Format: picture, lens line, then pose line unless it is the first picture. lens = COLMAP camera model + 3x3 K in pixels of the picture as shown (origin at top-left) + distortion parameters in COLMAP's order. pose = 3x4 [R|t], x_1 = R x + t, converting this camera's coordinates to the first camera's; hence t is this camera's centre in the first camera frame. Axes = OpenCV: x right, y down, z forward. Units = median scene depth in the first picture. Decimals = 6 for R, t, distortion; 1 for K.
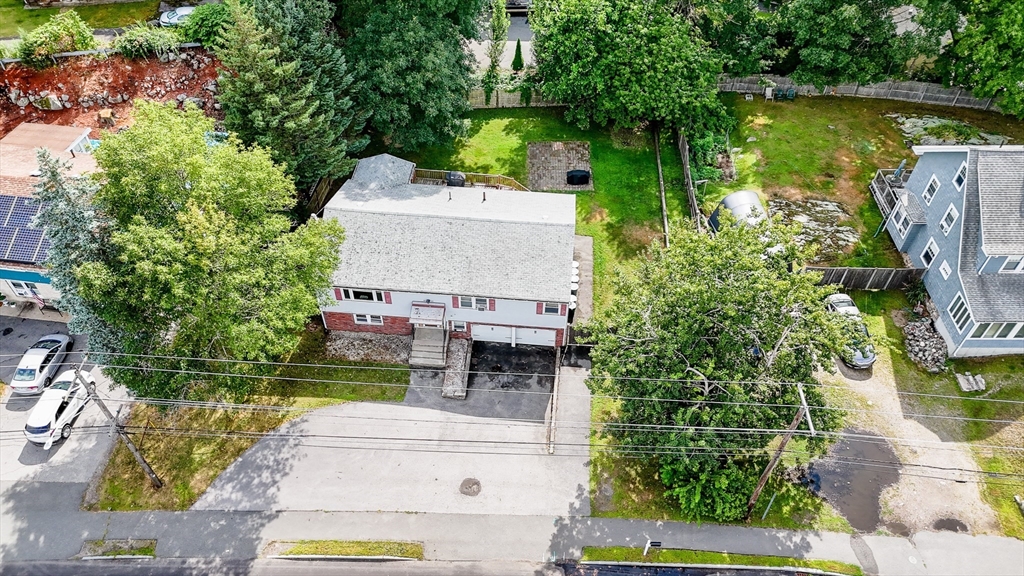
lens RADIAL K [[742.4, 0, 512.0], [0, 742.4, 288.0], [0, 0, 1]] dist [0.003790, 0.001650]
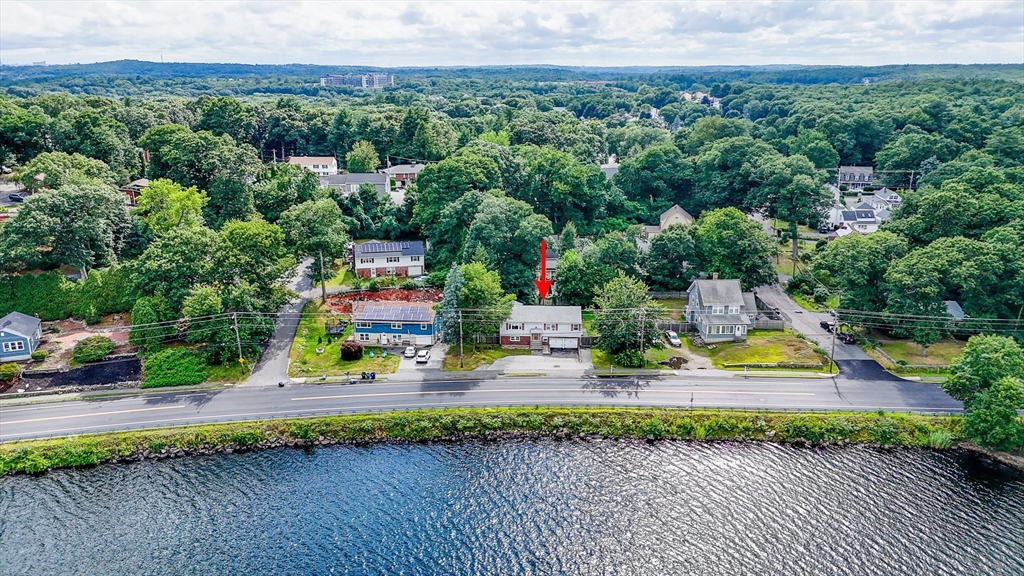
lens RADIAL K [[742.4, 0, 512.0], [0, 742.4, 288.0], [0, 0, 1]] dist [0.003790, 0.001650]
pose [[0.998722, -0.031443, 0.039575, -0.320329], [0.047314, 0.857041, -0.513071, 1.422084], [-0.017785, 0.514288, 0.857433, -1.715374]]
